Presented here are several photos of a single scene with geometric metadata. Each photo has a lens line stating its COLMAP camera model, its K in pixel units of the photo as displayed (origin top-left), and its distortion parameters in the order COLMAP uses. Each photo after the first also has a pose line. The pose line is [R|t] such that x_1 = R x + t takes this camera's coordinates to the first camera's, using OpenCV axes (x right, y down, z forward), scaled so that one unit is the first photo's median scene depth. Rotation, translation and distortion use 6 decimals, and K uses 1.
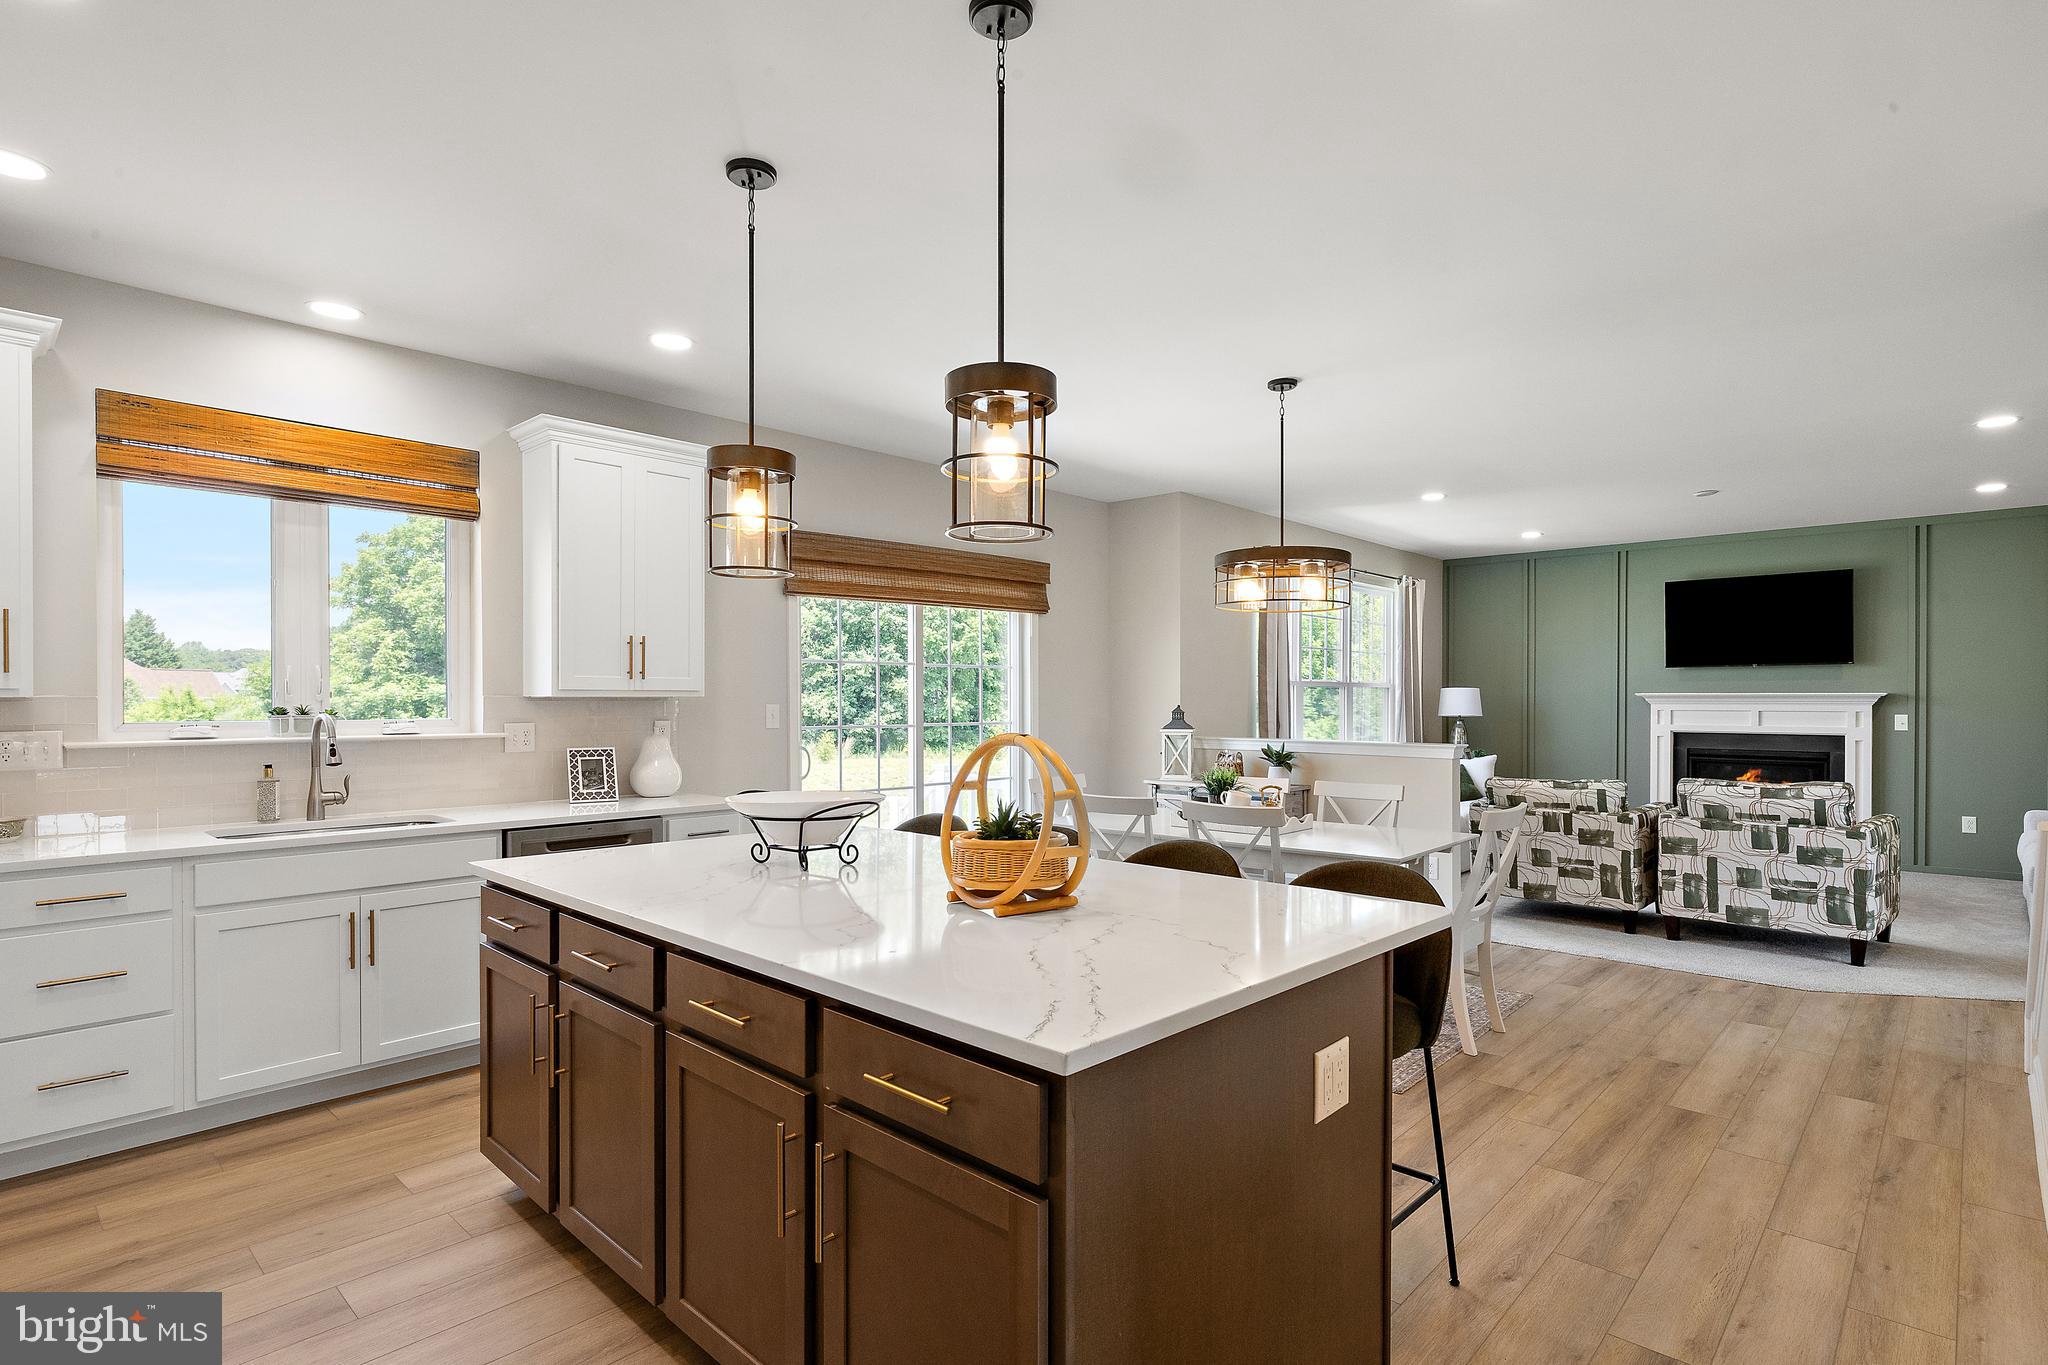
lens RADIAL K [[1031.2, 0, 1036.6], [0, 1031.2, 699.4], [0, 0, 1]] dist [-0.005527, 0.002653]
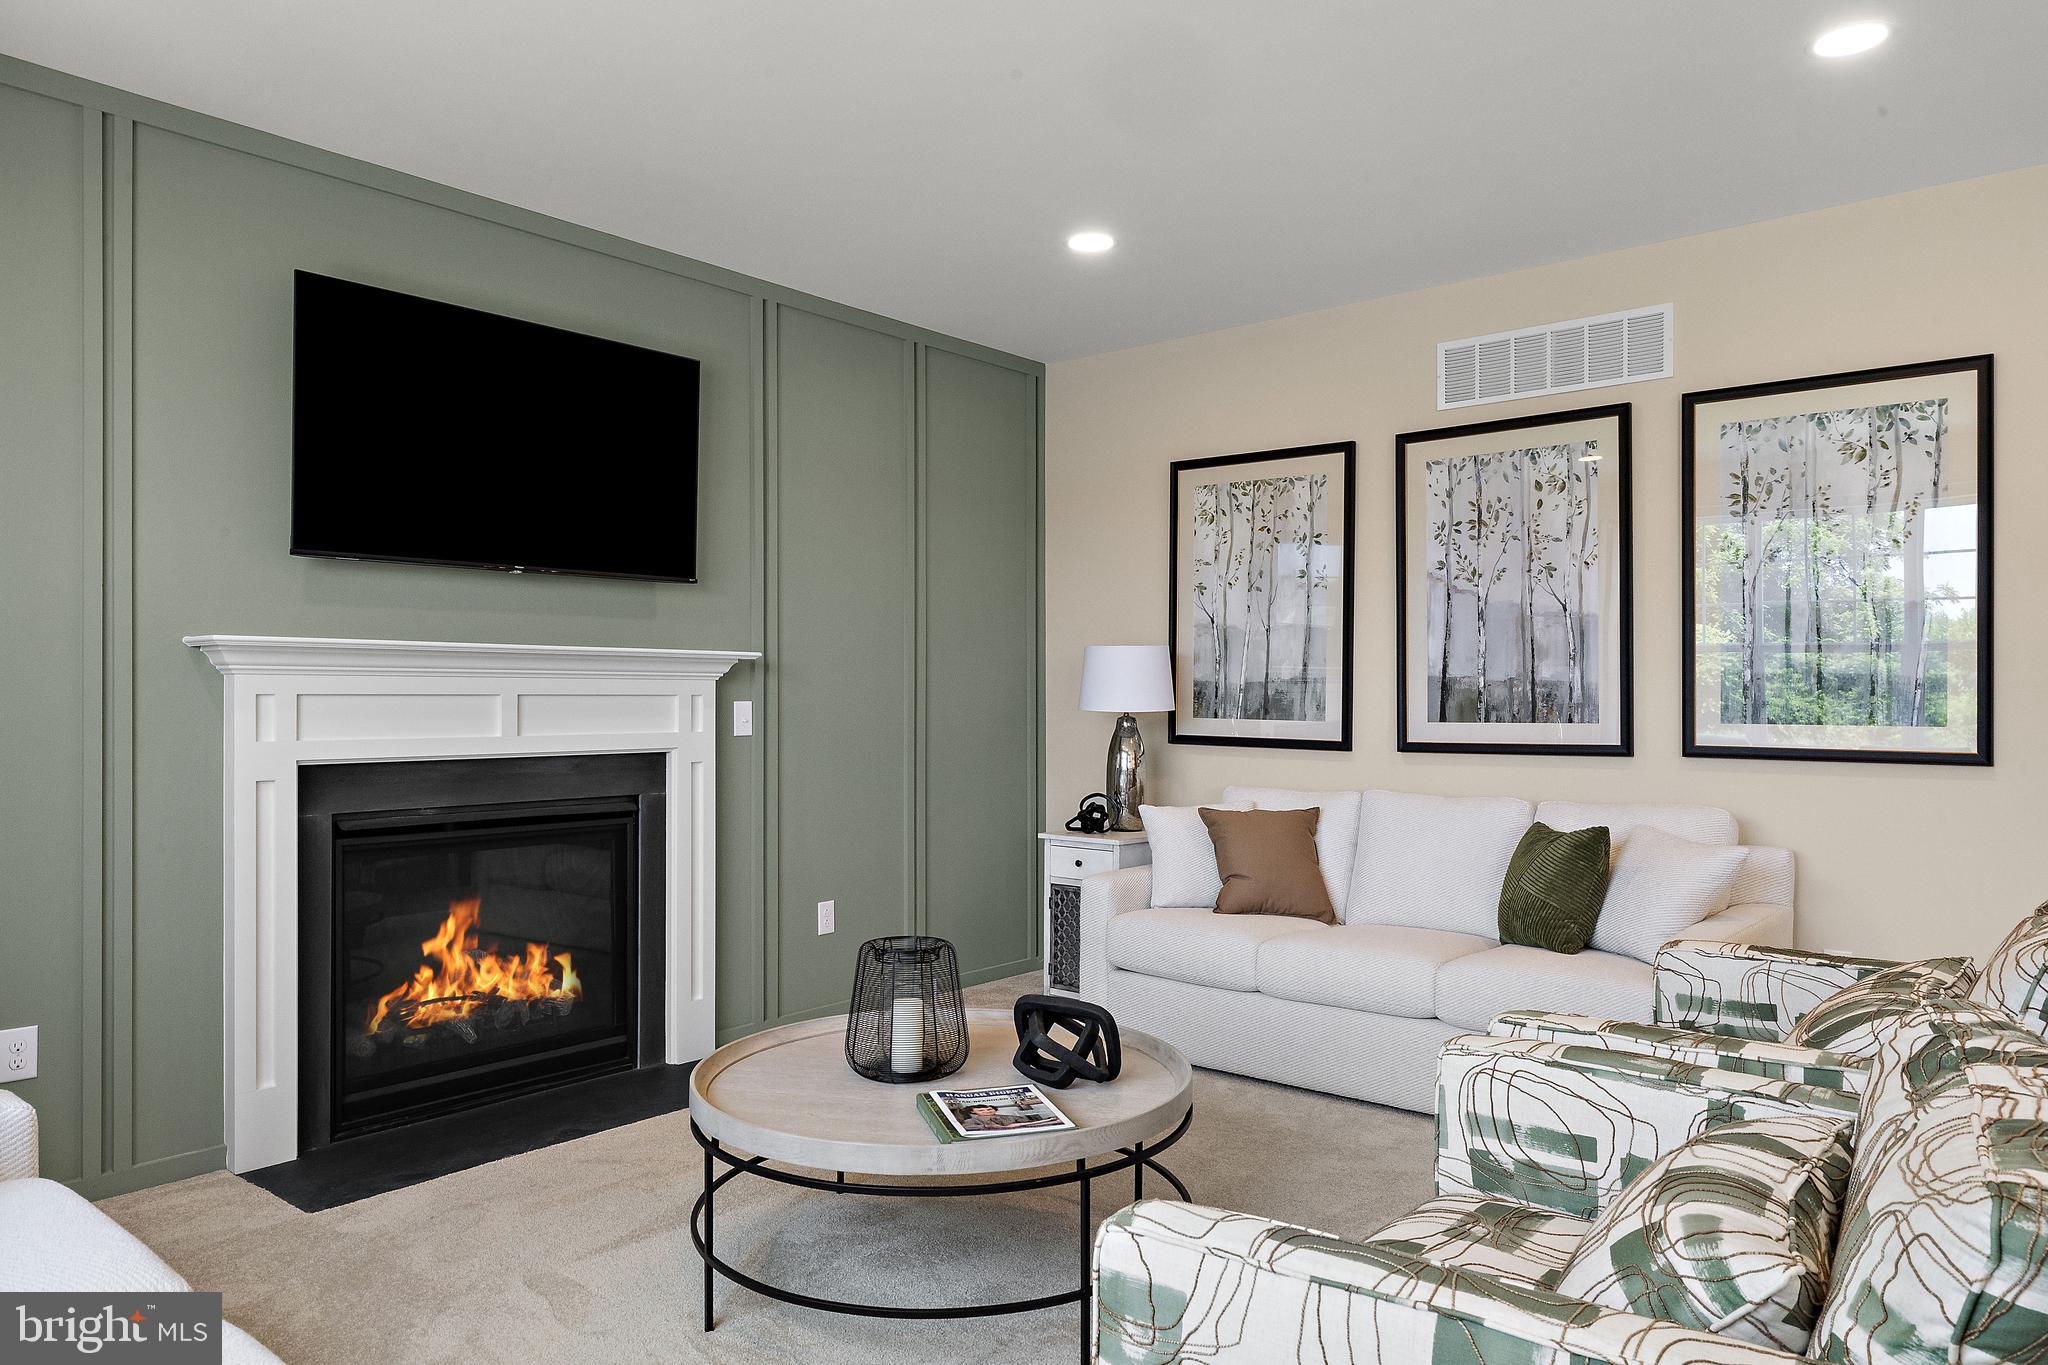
lens RADIAL K [[1378.7, 0, 1022.8], [0, 1378.7, 699.7], [0, 0, 1]] dist [-0.005284, 0.002239]
pose [[-0.046947, -0.001566, 0.998896, 0.347441], [-0.000290, 0.999999, 0.001554, 0.020313], [-0.998897, -0.000216, -0.046947, 1.425168]]
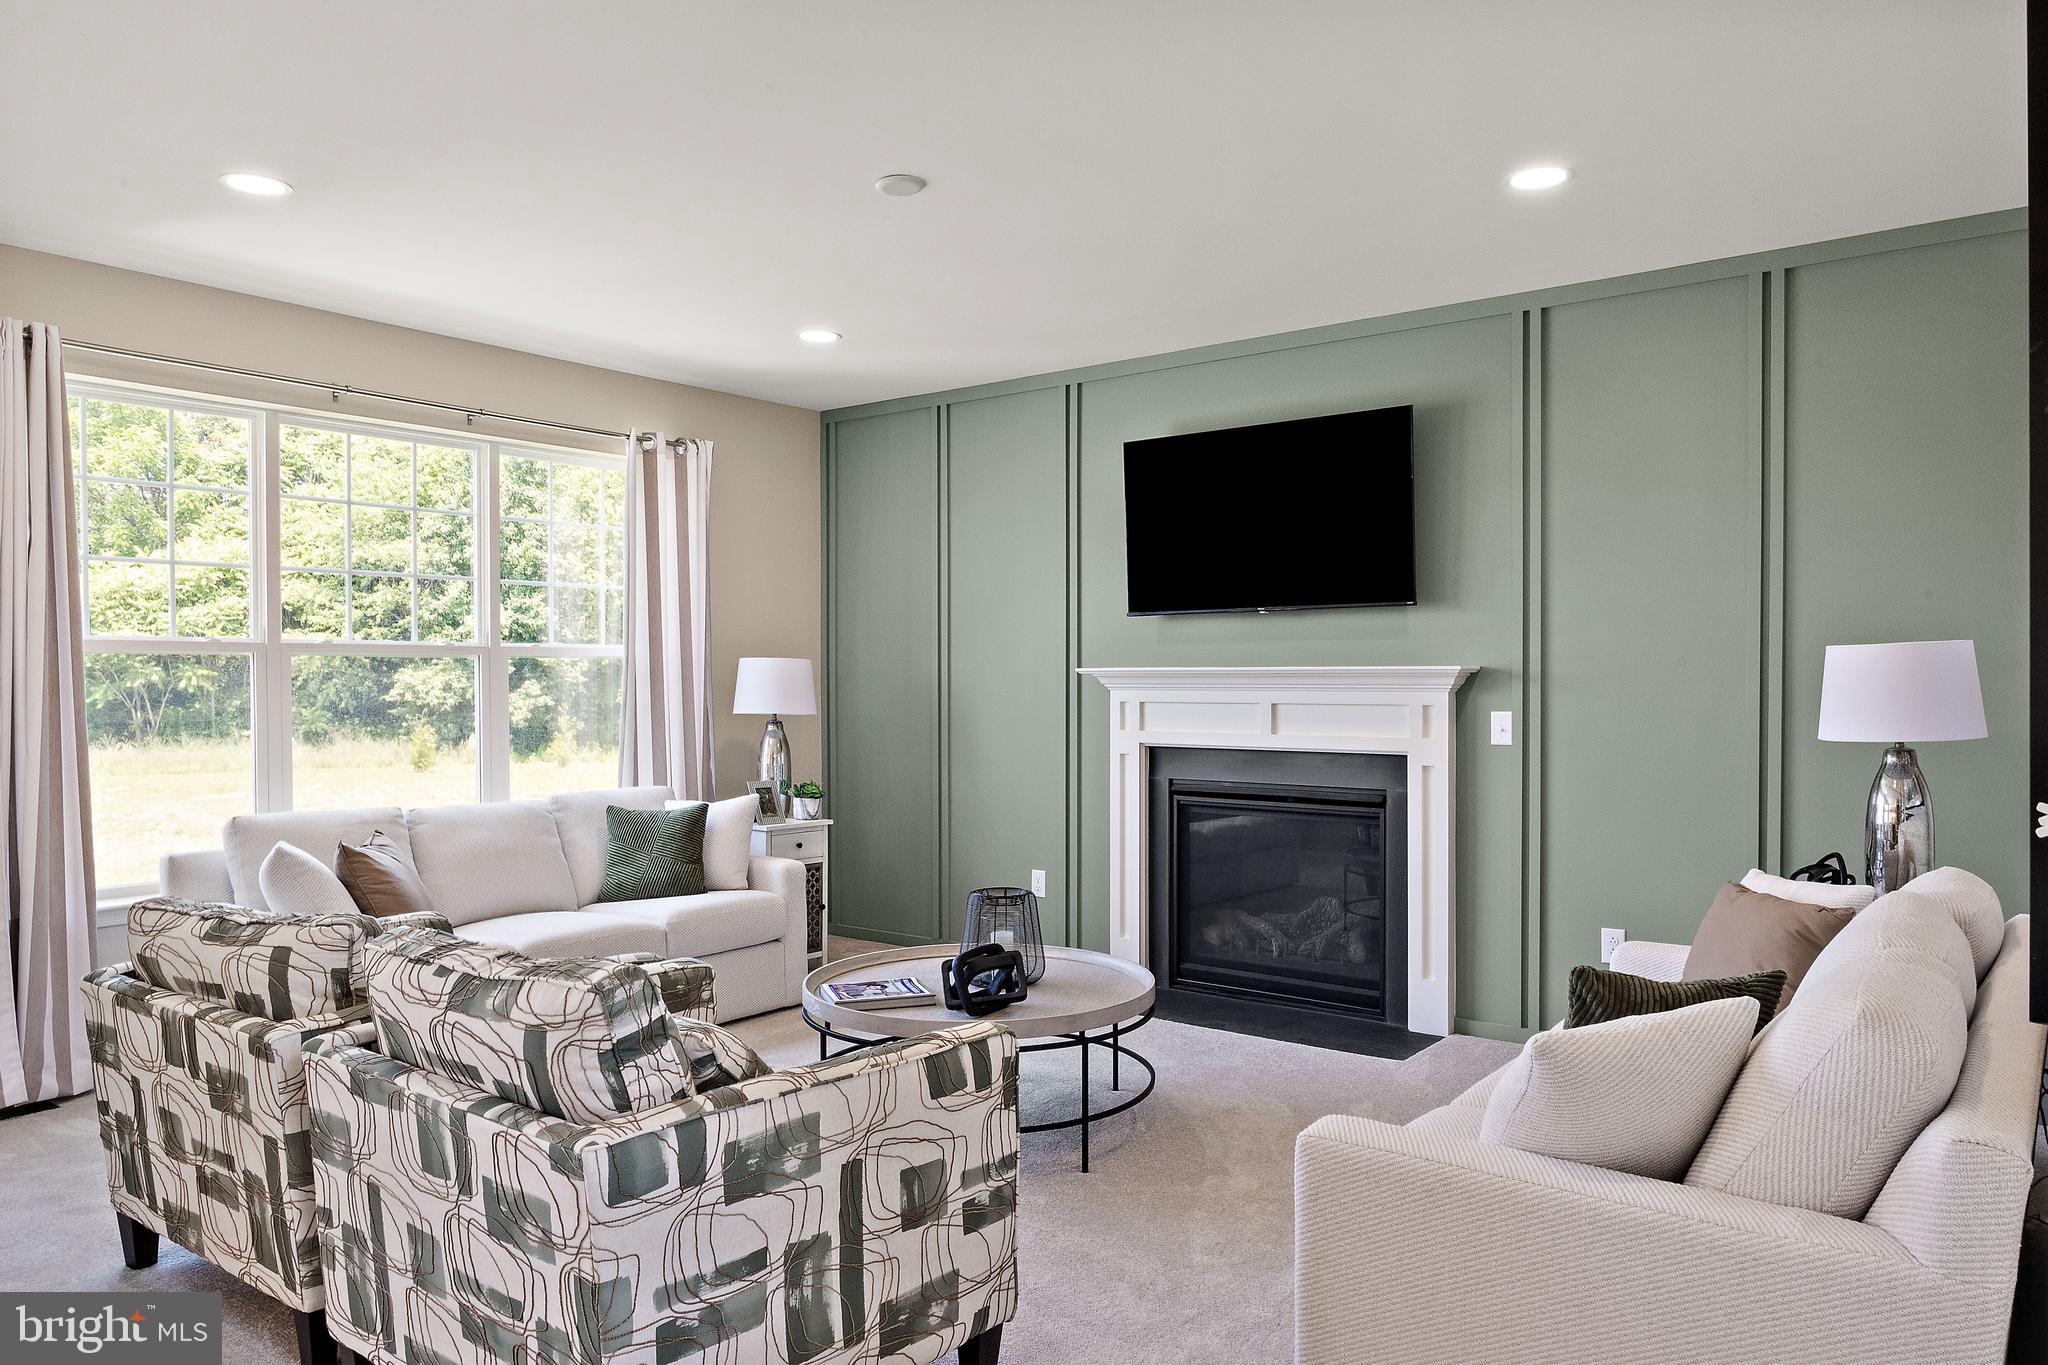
lens RADIAL K [[1394.8, 0, 1020.6], [0, 1394.8, 691.4], [0, 0, 1]] dist [0.008590, -0.003904]
pose [[0.996166, -0.003495, 0.087417, 0.887891], [0.002384, 0.999915, 0.012815, -0.005710], [-0.087455, -0.012557, 0.996089, 0.595420]]
